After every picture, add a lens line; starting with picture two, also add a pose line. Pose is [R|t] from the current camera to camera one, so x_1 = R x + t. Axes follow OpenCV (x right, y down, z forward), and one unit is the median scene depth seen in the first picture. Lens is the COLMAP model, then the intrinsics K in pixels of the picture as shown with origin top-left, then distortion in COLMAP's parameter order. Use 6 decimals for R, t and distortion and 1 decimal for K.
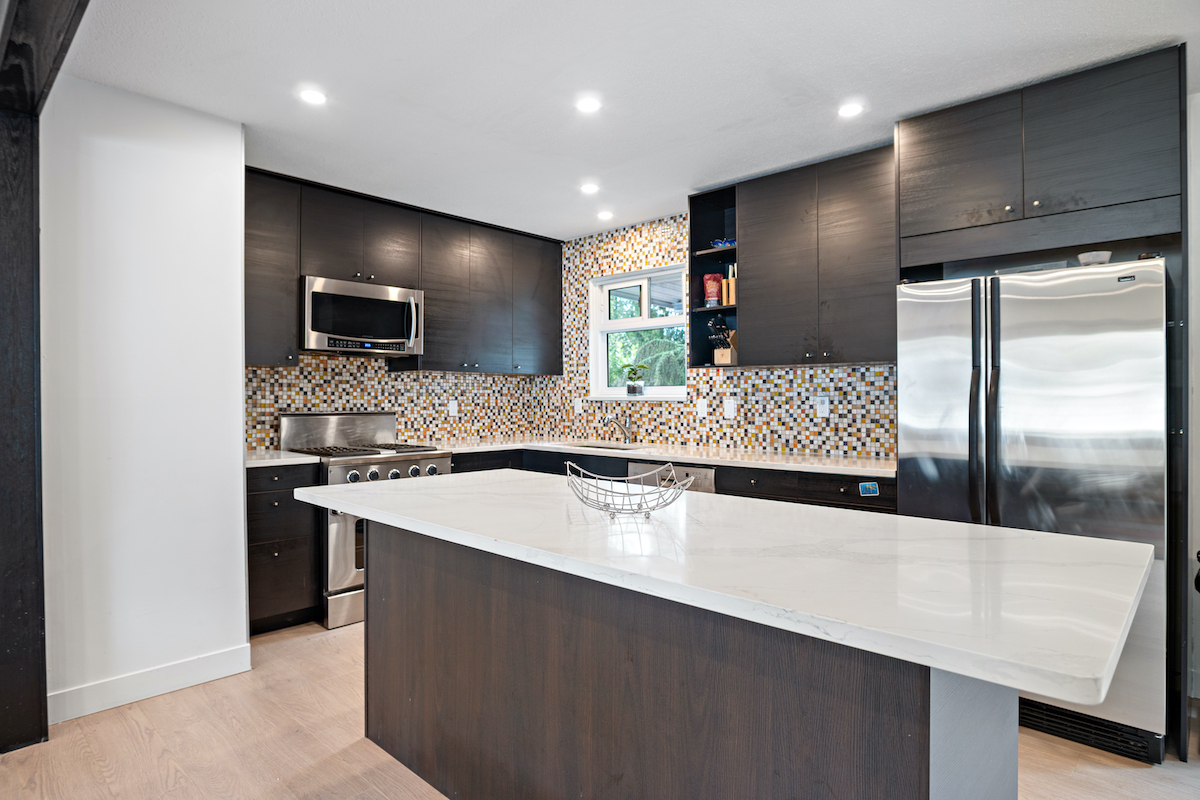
lens RADIAL K [[657.0, 0, 591.2], [0, 657.0, 394.3], [0, 0, 1]] dist [-0.033851, 0.010687]
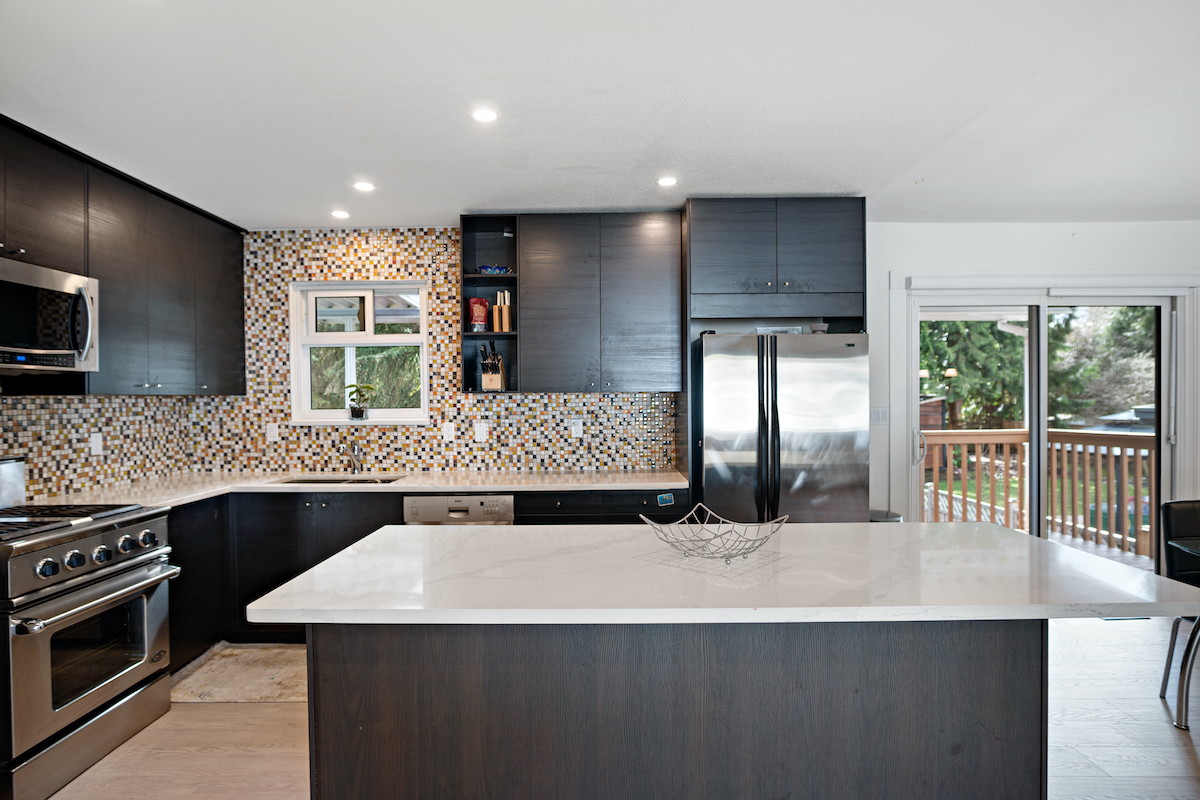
lens RADIAL K [[643.3, 0, 595.5], [0, 643.3, 402.4], [0, 0, 1]] dist [-0.032669, 0.009867]
pose [[0.730512, -0.012680, 0.682782, -0.323783], [0.005350, 0.999903, 0.012846, -0.033835], [-0.682878, -0.005731, 0.730510, 0.153510]]
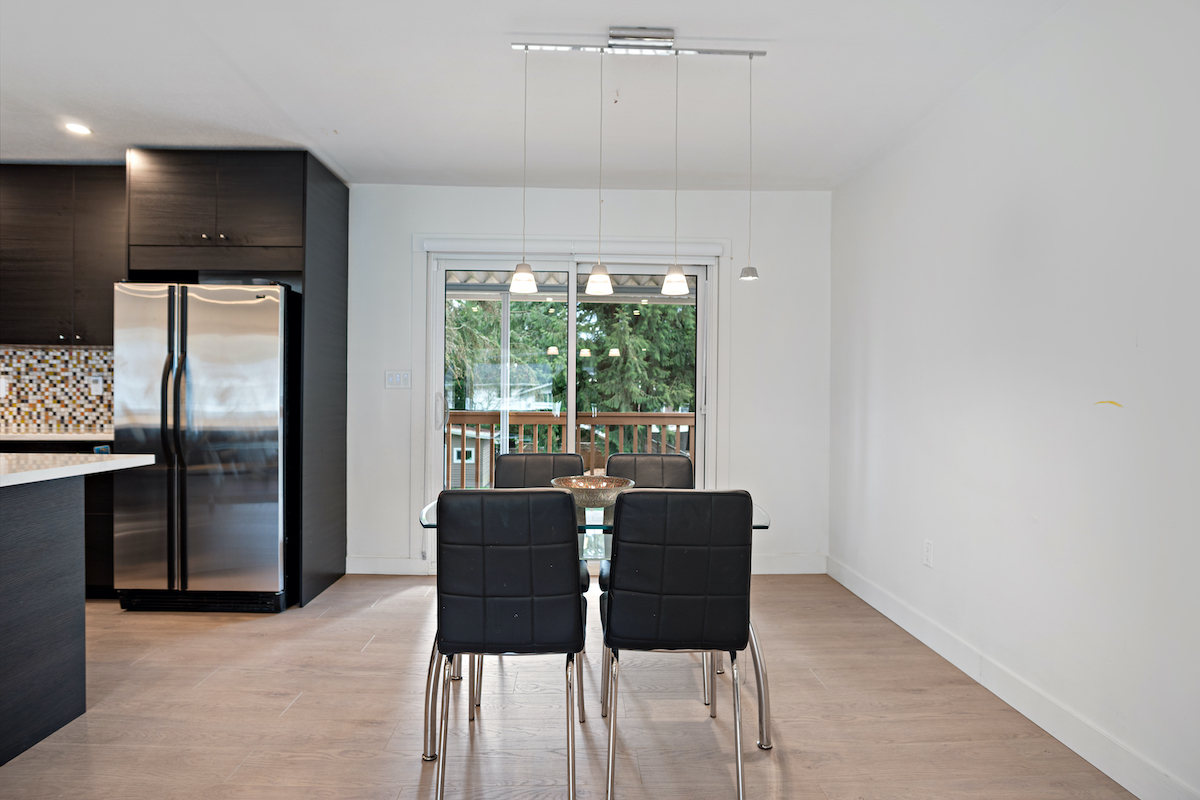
lens RADIAL K [[643.3, 0, 595.5], [0, 643.3, 402.4], [0, 0, 1]] dist [-0.032669, 0.009867]
pose [[0.701810, 0.001057, 0.712364, 0.159555], [-0.014281, 0.999819, 0.012585, 0.019069], [-0.712221, -0.019005, 0.701698, -0.308443]]
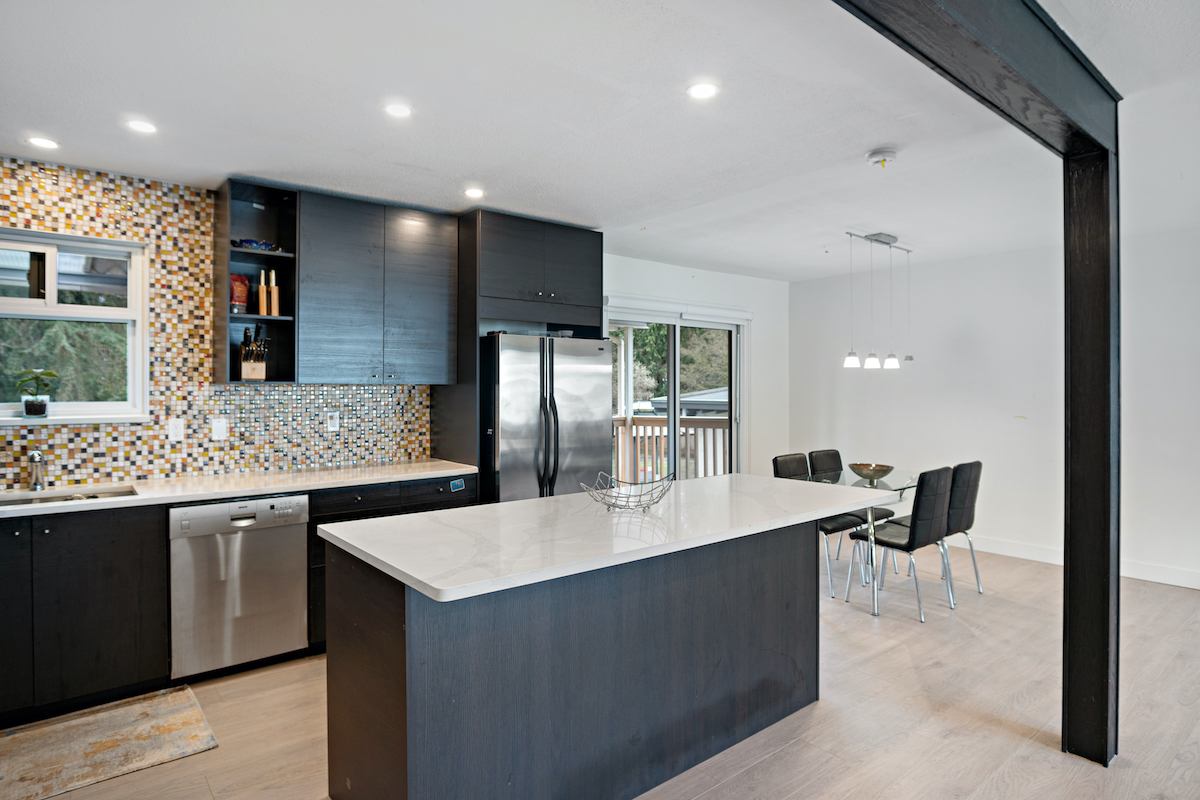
lens RADIAL K [[663.7, 0, 596.3], [0, 663.7, 385.4], [0, 0, 1]] dist [-0.030943, 0.008976]
pose [[0.119672, 0.003784, 0.992806, -0.573105], [-0.003026, 0.999989, -0.003446, -0.032717], [-0.992809, -0.002592, 0.119682, 0.390066]]
